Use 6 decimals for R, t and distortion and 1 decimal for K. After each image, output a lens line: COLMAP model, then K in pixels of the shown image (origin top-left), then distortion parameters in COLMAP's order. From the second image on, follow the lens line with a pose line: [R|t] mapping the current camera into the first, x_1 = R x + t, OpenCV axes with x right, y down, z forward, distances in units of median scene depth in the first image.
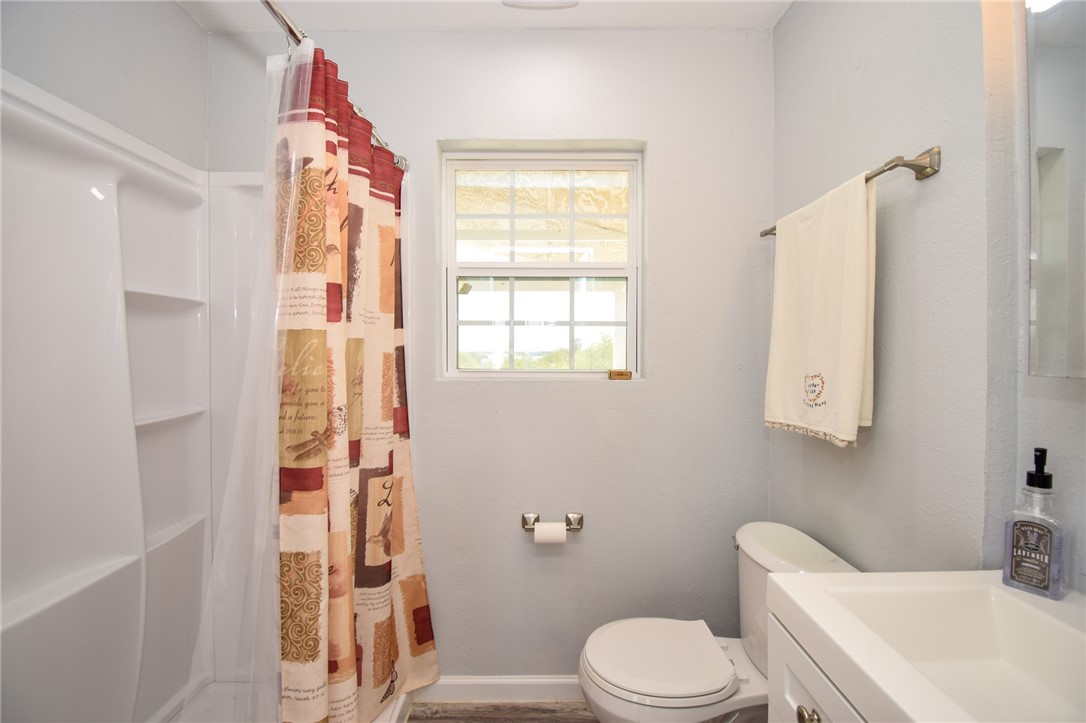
lens RADIAL K [[479.8, 0, 543.5], [0, 479.8, 358.6], [0, 0, 1]] dist [0.021691, -0.027399]
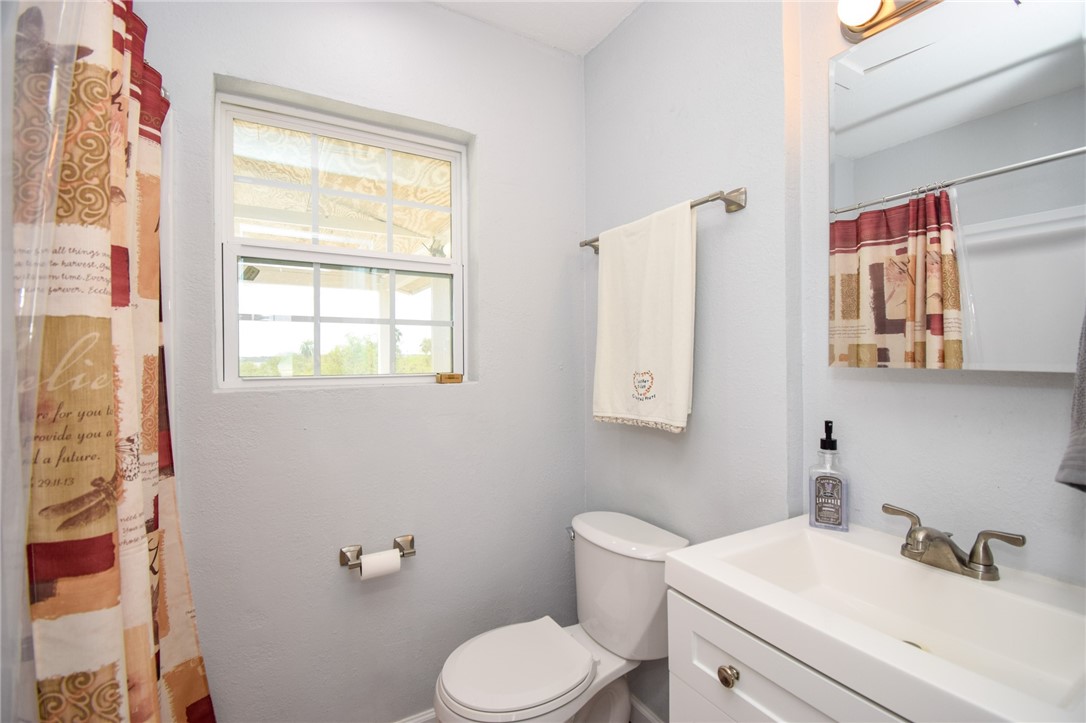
lens RADIAL K [[487.2, 0, 545.9], [0, 487.2, 358.7], [0, 0, 1]] dist [0.019068, -0.025772]
pose [[0.866204, -0.010046, 0.499589, -0.273423], [0.014242, 0.999888, -0.004586, 0.005821], [-0.499487, 0.011087, 0.866251, 0.151897]]
